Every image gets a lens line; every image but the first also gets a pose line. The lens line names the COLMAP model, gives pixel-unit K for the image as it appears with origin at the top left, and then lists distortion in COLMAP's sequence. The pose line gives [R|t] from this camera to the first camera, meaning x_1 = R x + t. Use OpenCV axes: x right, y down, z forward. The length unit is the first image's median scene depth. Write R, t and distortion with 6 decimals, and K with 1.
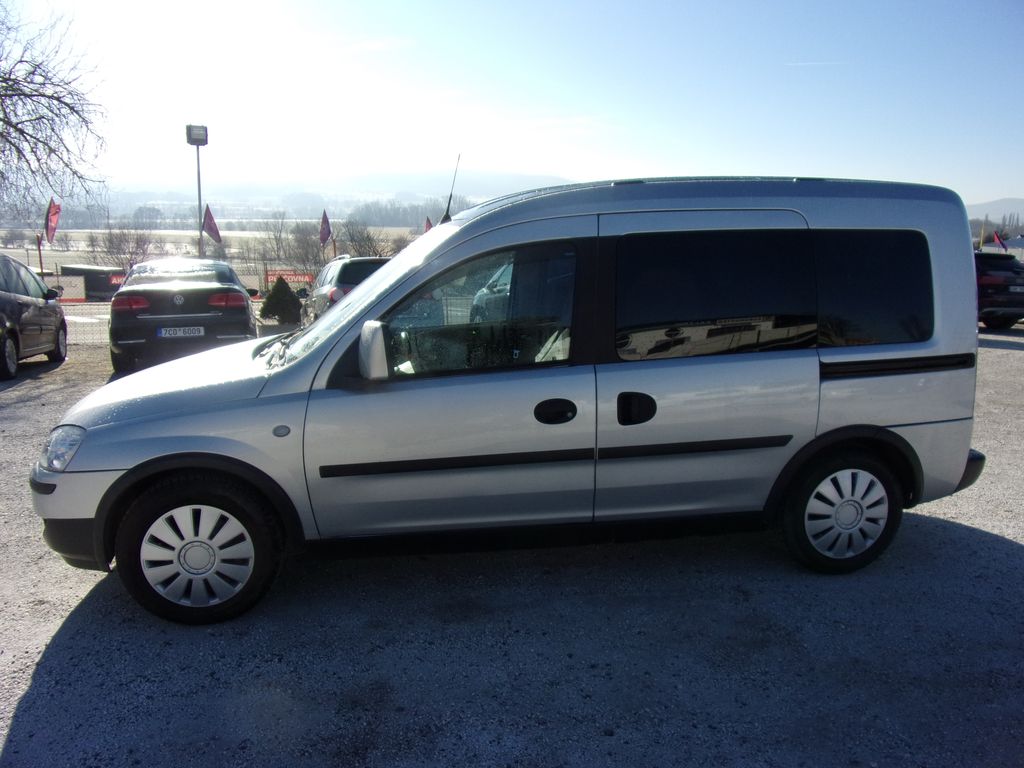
lens RADIAL K [[742.3, 0, 508.0], [0, 742.3, 408.0], [0, 0, 1]] dist [-0.024584, 0.006246]
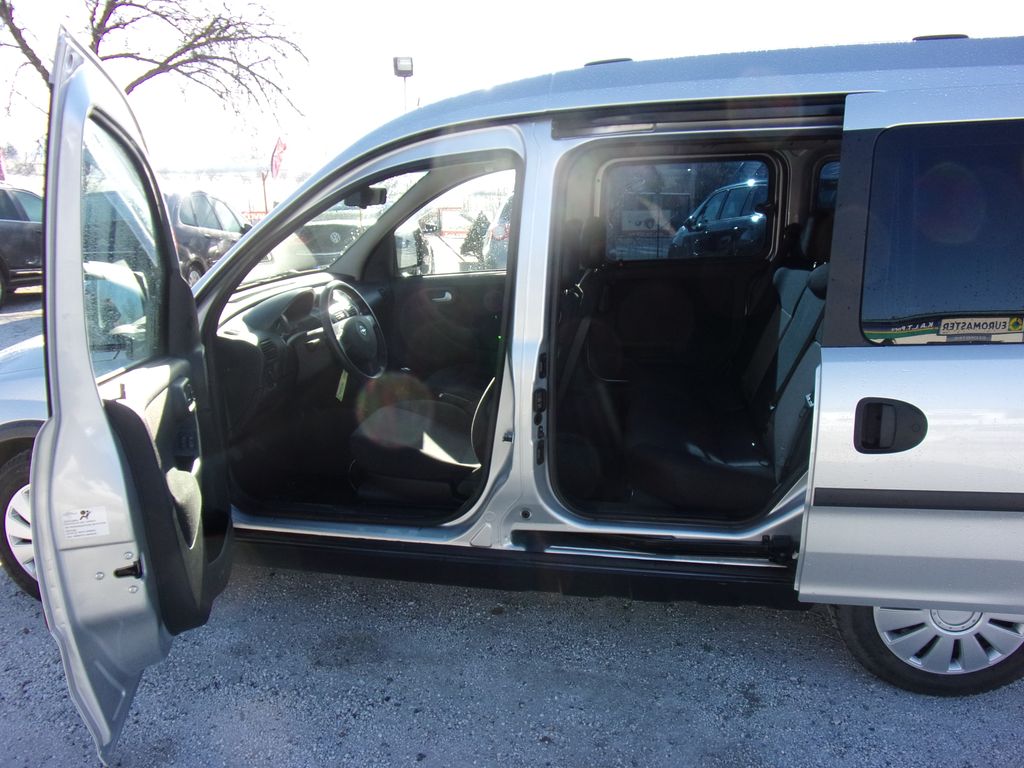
lens RADIAL K [[742.3, 0, 508.0], [0, 742.3, 408.0], [0, 0, 1]] dist [-0.024584, 0.006246]
pose [[0.940316, 0.086186, -0.329208, 0.295460], [-0.058573, 0.993950, 0.092912, -0.054529], [0.335224, -0.068083, 0.939675, 0.312776]]
